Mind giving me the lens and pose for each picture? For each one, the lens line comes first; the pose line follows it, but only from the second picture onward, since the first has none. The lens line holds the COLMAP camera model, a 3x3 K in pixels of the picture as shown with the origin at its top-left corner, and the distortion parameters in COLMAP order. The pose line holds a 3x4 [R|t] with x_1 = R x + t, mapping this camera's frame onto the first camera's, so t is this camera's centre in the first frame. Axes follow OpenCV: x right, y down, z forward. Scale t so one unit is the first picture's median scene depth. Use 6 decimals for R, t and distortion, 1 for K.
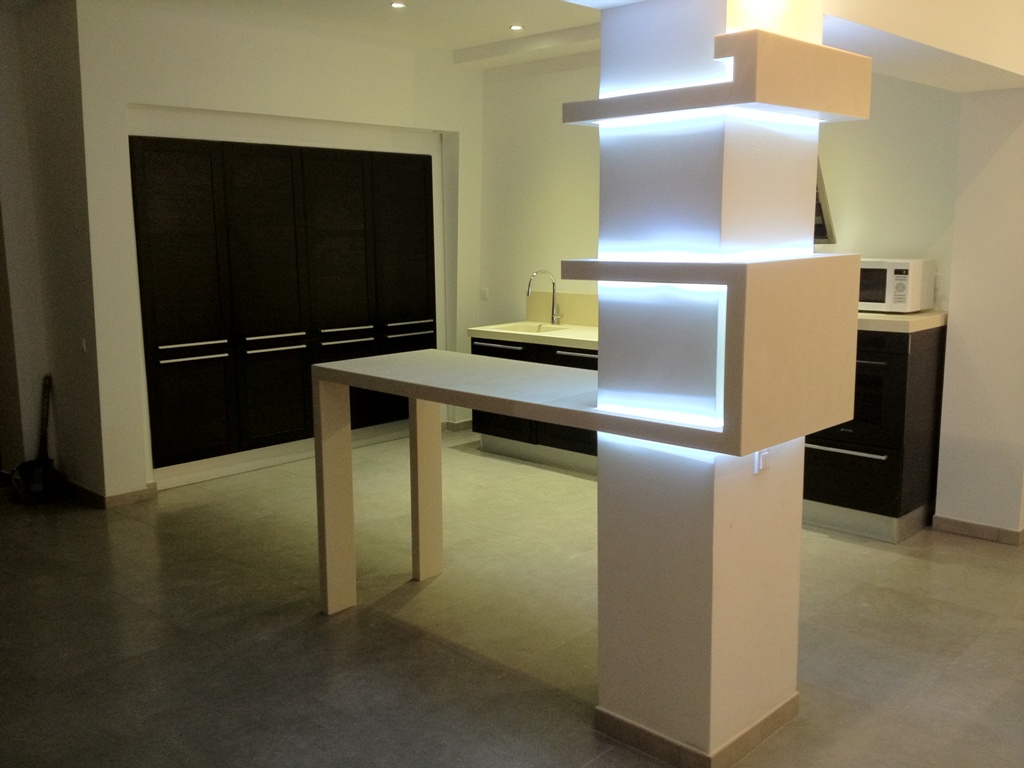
lens RADIAL K [[947.8, 0, 512.0], [0, 947.8, 384.0], [0, 0, 1]] dist [0.139495, -0.198773]
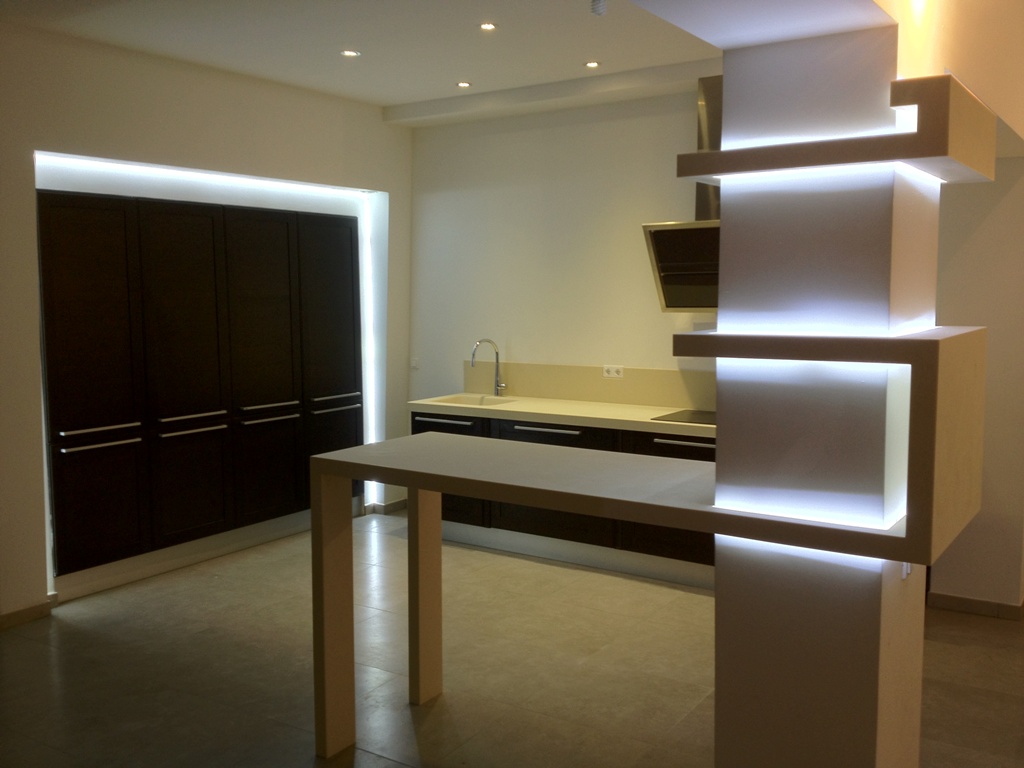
lens RADIAL K [[947.8, 0, 512.0], [0, 947.8, 384.0], [0, 0, 1]] dist [0.139495, -0.198773]
pose [[0.985415, -0.013733, 0.169615, -0.176094], [0.024975, 0.997616, -0.064324, -0.025193], [-0.168327, 0.067622, 0.983409, 0.136557]]
